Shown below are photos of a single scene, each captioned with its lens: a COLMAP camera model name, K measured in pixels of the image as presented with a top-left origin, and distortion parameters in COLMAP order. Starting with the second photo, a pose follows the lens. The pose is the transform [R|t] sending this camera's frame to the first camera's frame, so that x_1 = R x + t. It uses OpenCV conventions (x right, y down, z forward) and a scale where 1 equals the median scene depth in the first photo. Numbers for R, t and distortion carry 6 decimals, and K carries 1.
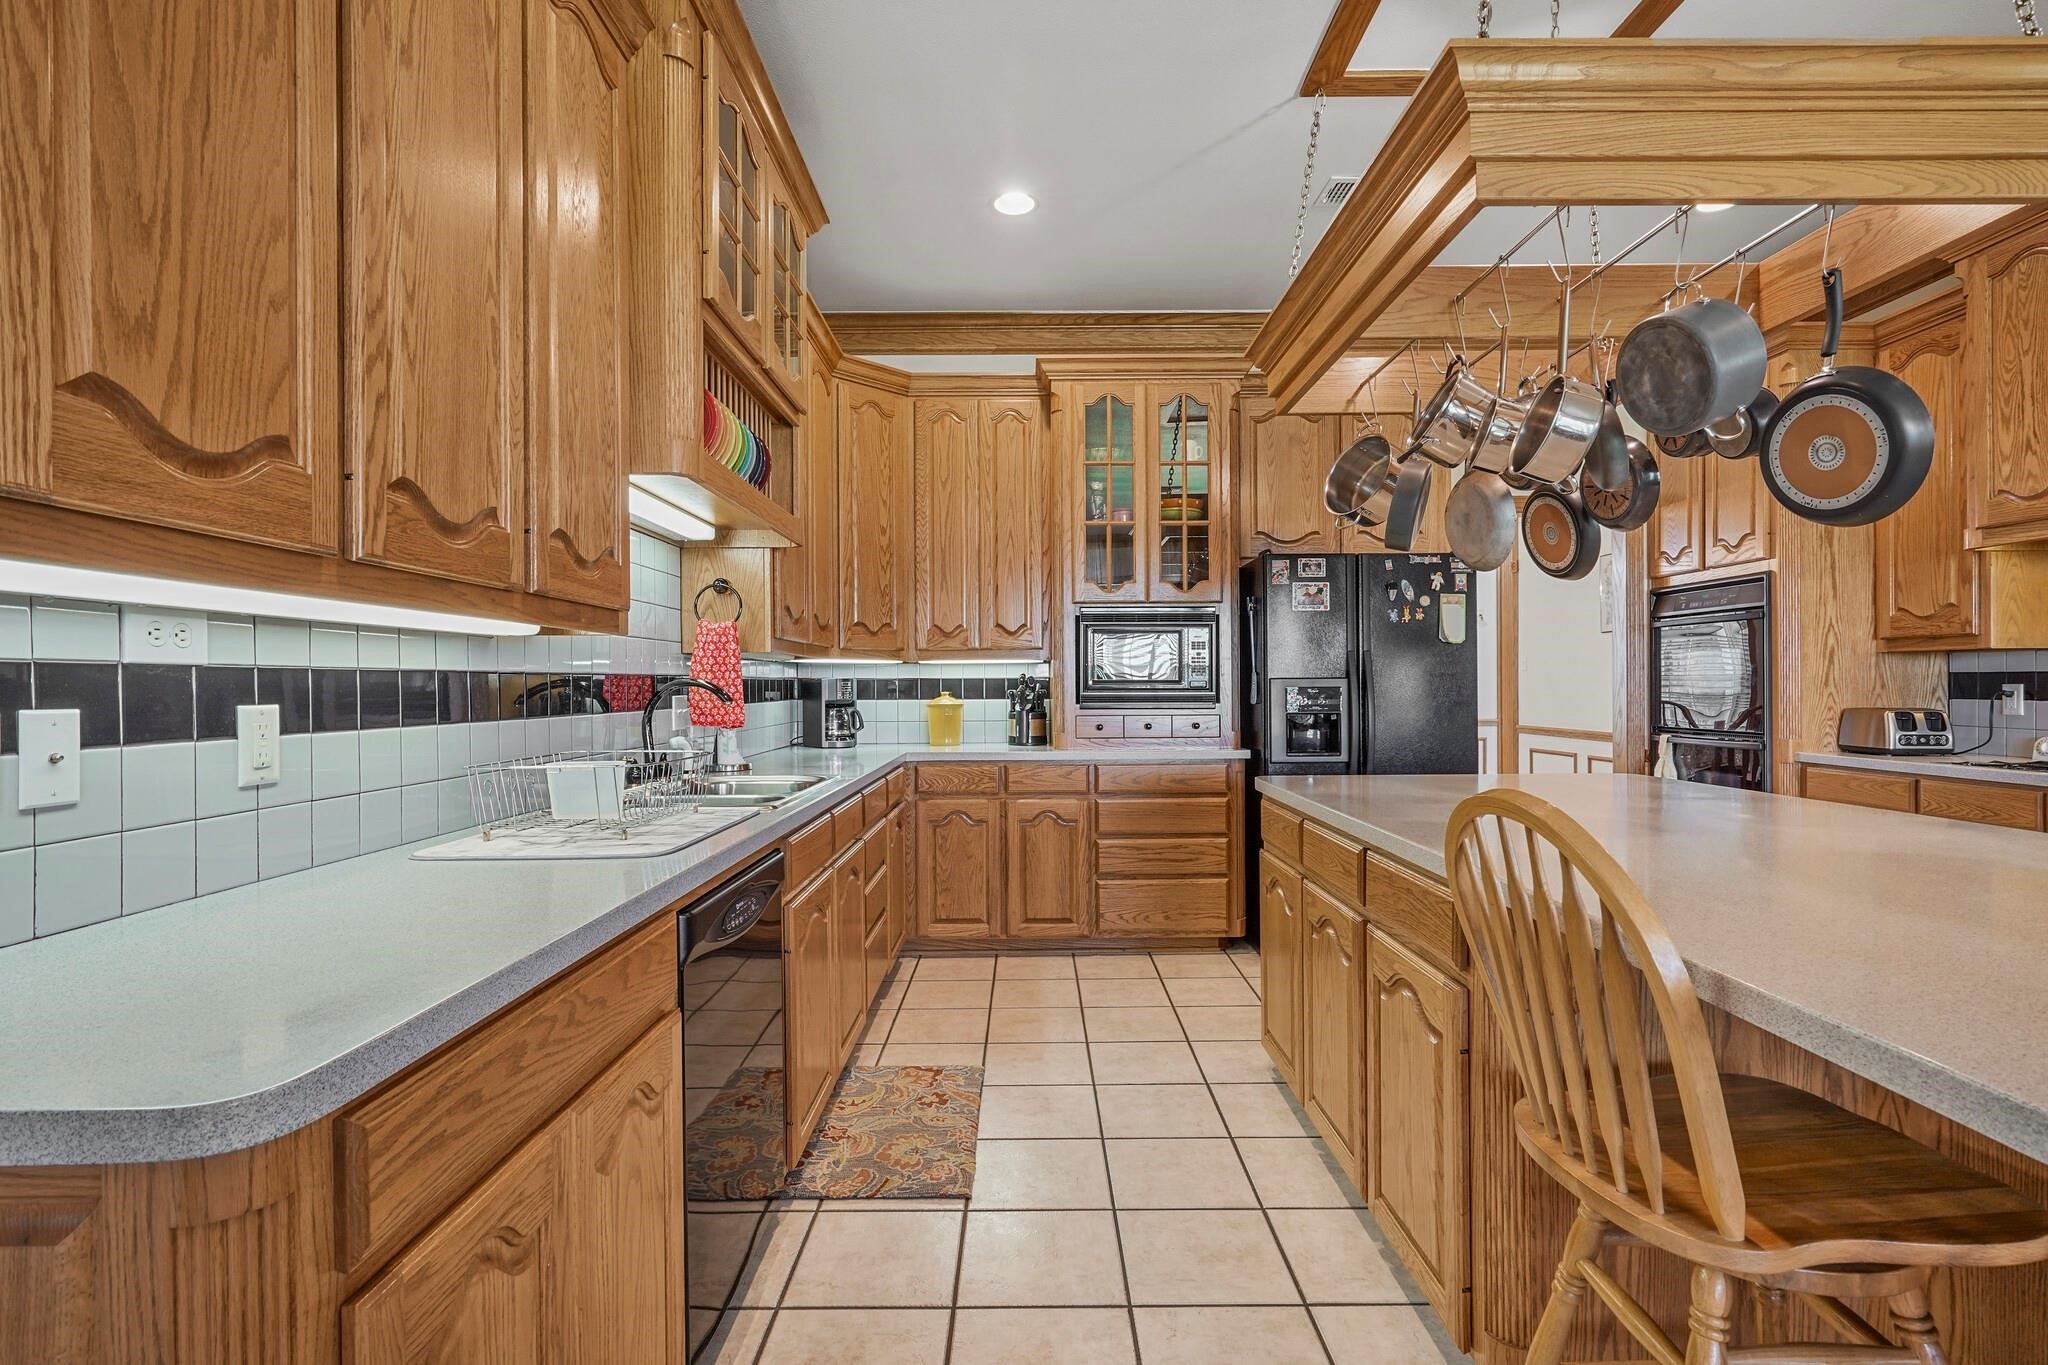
lens RADIAL K [[946.5, 0, 1027.0], [0, 946.5, 684.0], [0, 0, 1]] dist [0.001685, -0.001382]
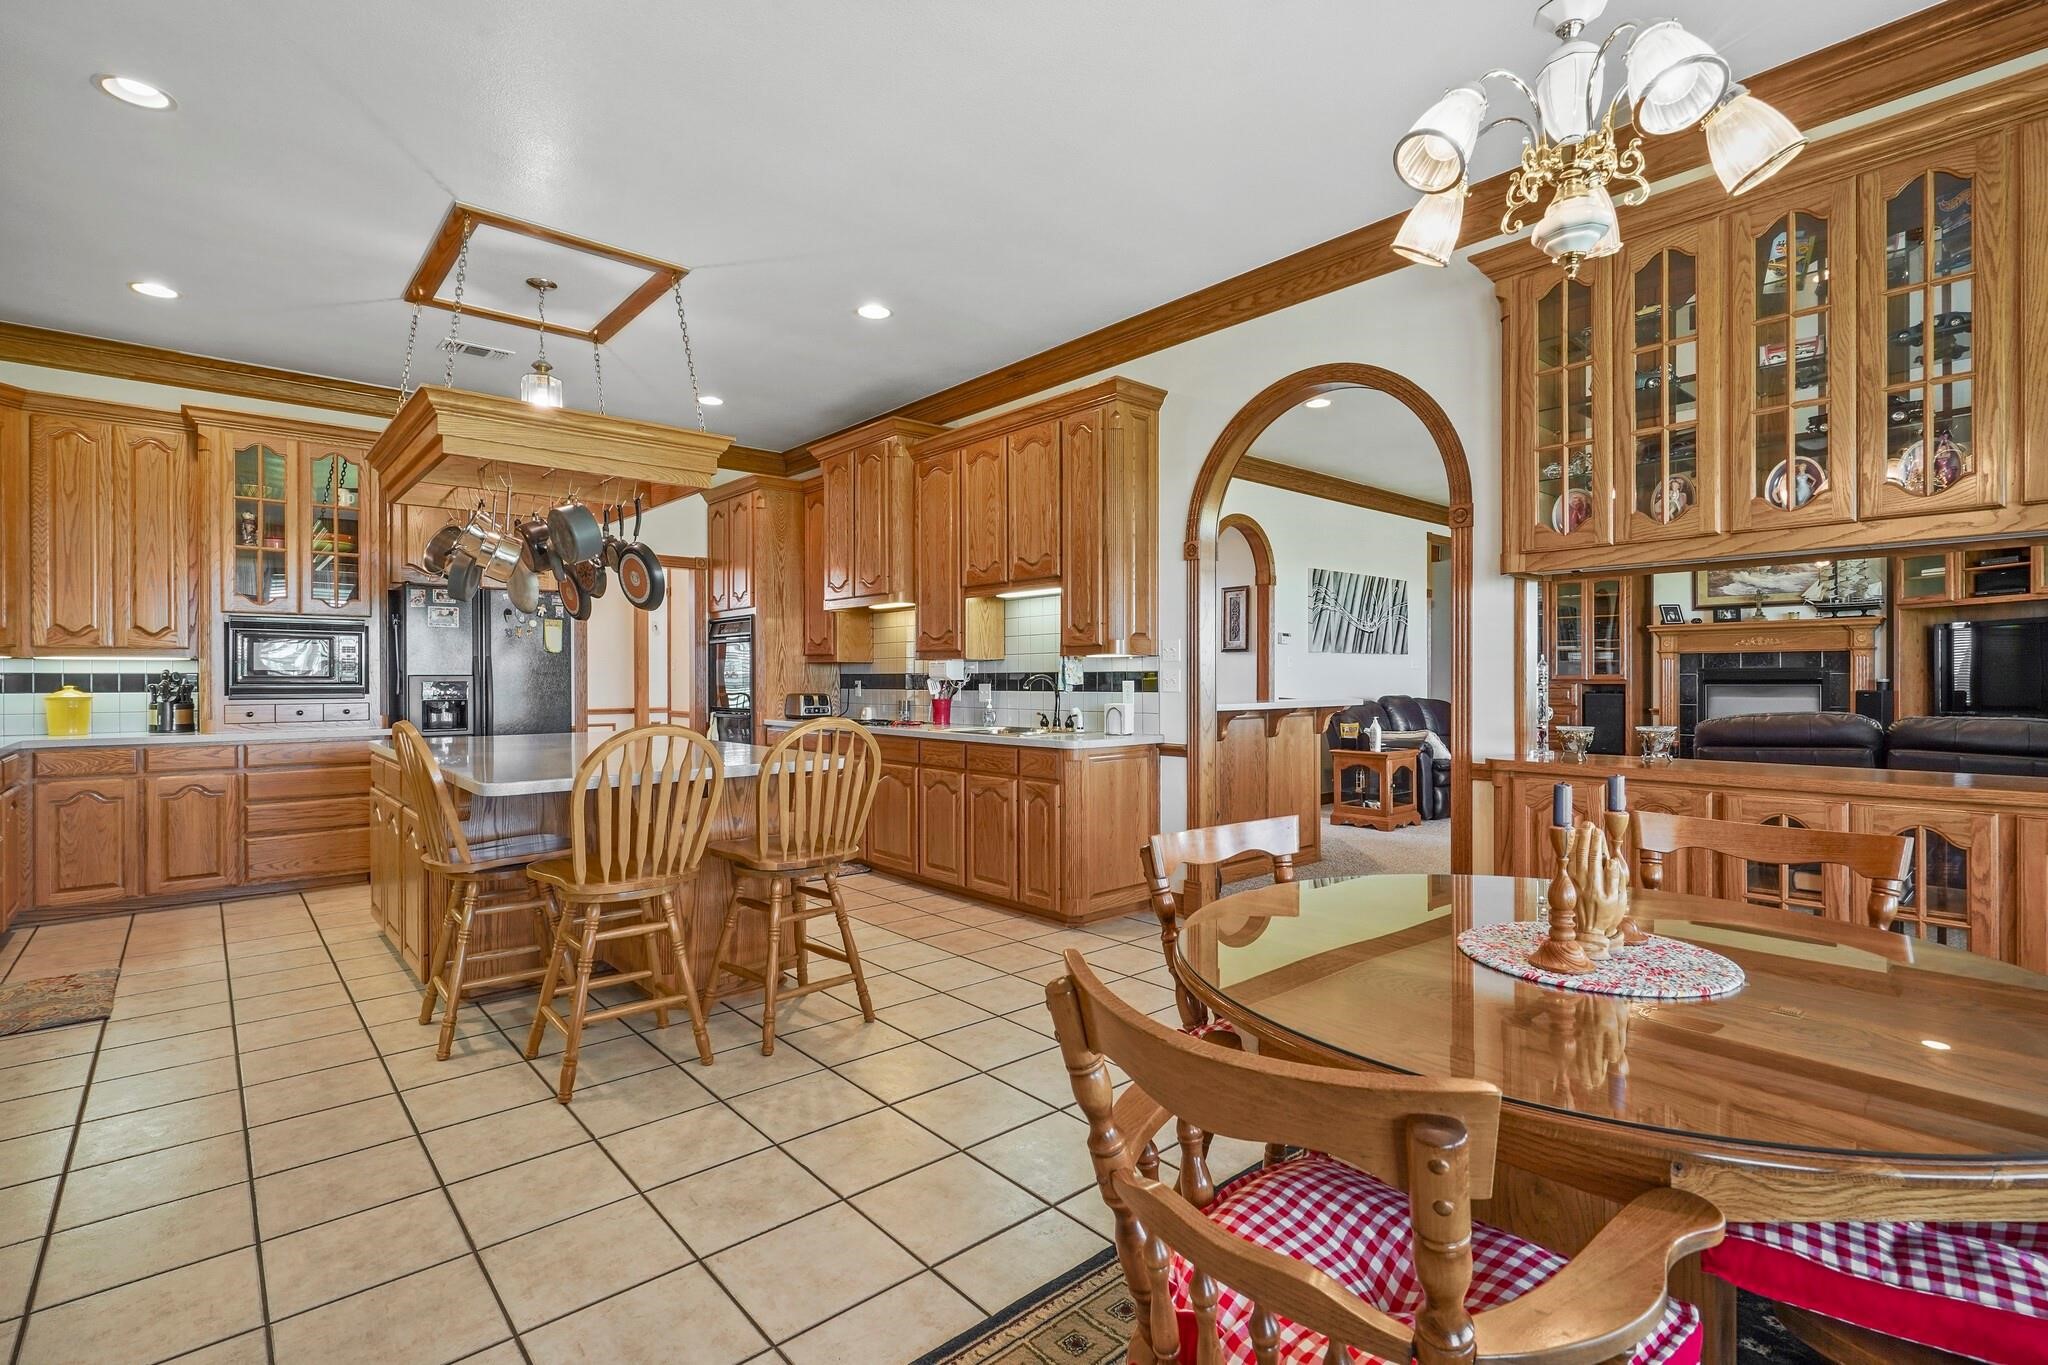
lens RADIAL K [[946.5, 0, 1027.8], [0, 946.5, 680.4], [0, 0, 1]] dist [0.001685, -0.001382]
pose [[0.749867, 0.002316, 0.661585, 0.021035], [-0.001487, 0.999997, -0.001815, 0.002549], [-0.661587, 0.000377, 0.749868, -0.587808]]
